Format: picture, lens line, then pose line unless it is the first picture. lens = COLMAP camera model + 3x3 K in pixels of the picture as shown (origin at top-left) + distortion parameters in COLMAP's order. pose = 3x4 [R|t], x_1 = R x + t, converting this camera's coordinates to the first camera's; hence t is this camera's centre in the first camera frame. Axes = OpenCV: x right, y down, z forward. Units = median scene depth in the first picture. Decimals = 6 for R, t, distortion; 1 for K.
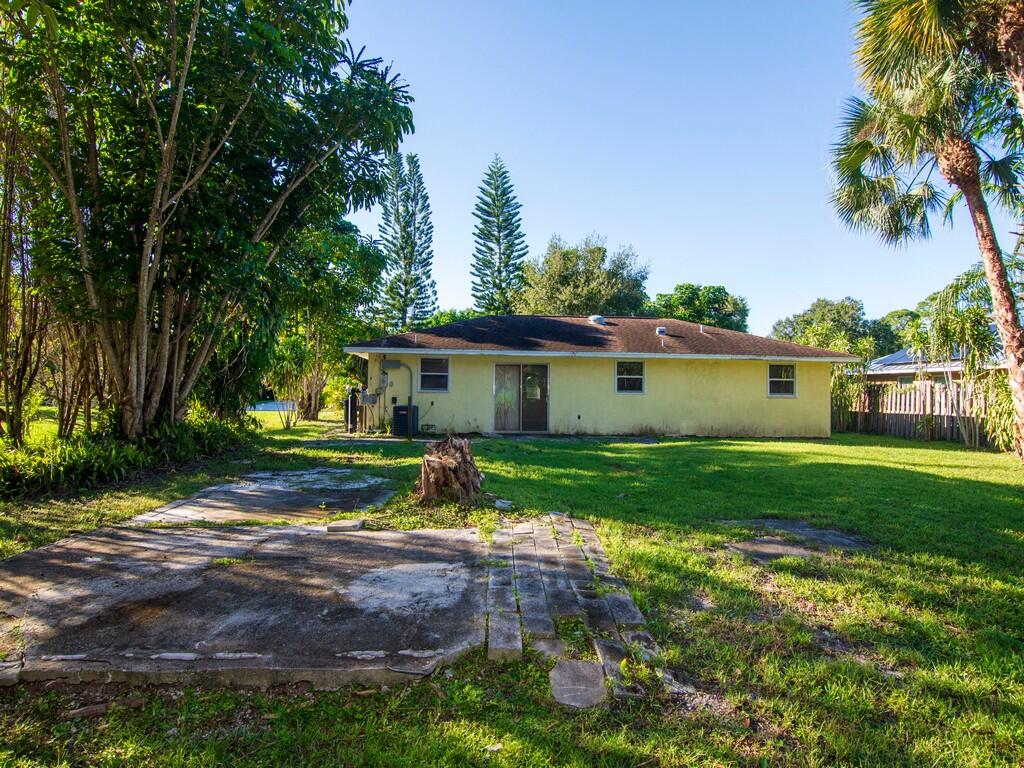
lens RADIAL K [[523.4, 0, 512.0], [0, 523.4, 384.0], [0, 0, 1]] dist [-0.016498, 0.000005]
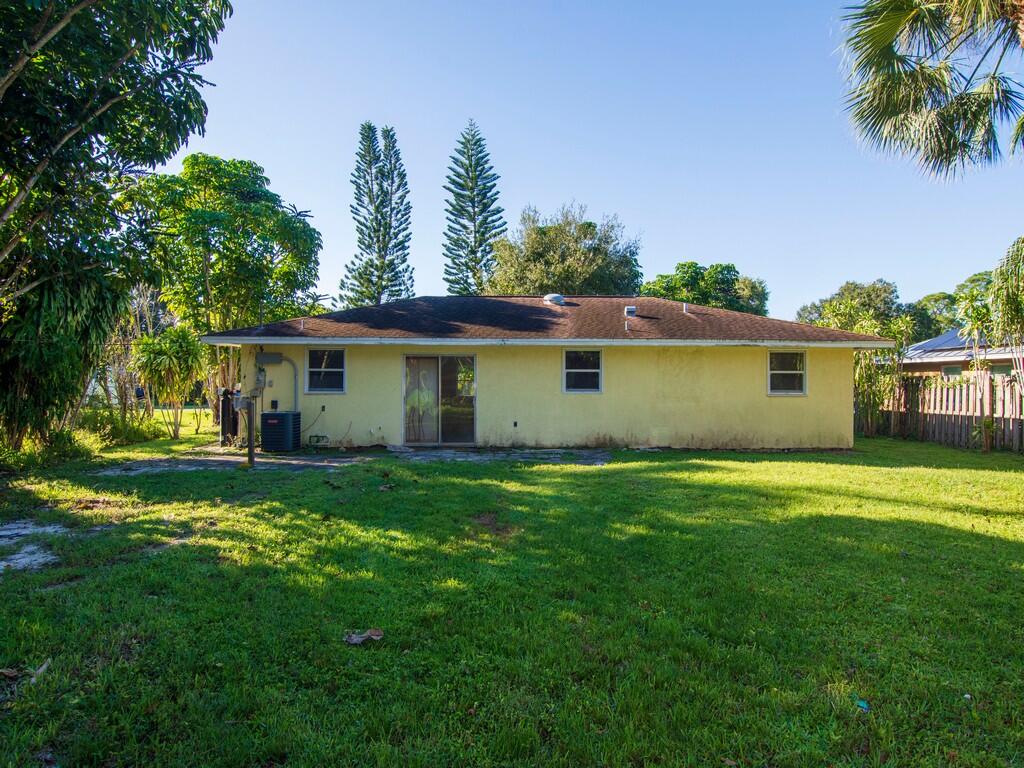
lens RADIAL K [[523.4, 0, 512.0], [0, 523.4, 384.0], [0, 0, 1]] dist [-0.016498, 0.000005]
pose [[0.998992, -0.010437, -0.043653, 0.099797], [0.011075, 0.999835, 0.014410, -0.004240], [0.043496, -0.014879, 0.998943, 0.149616]]
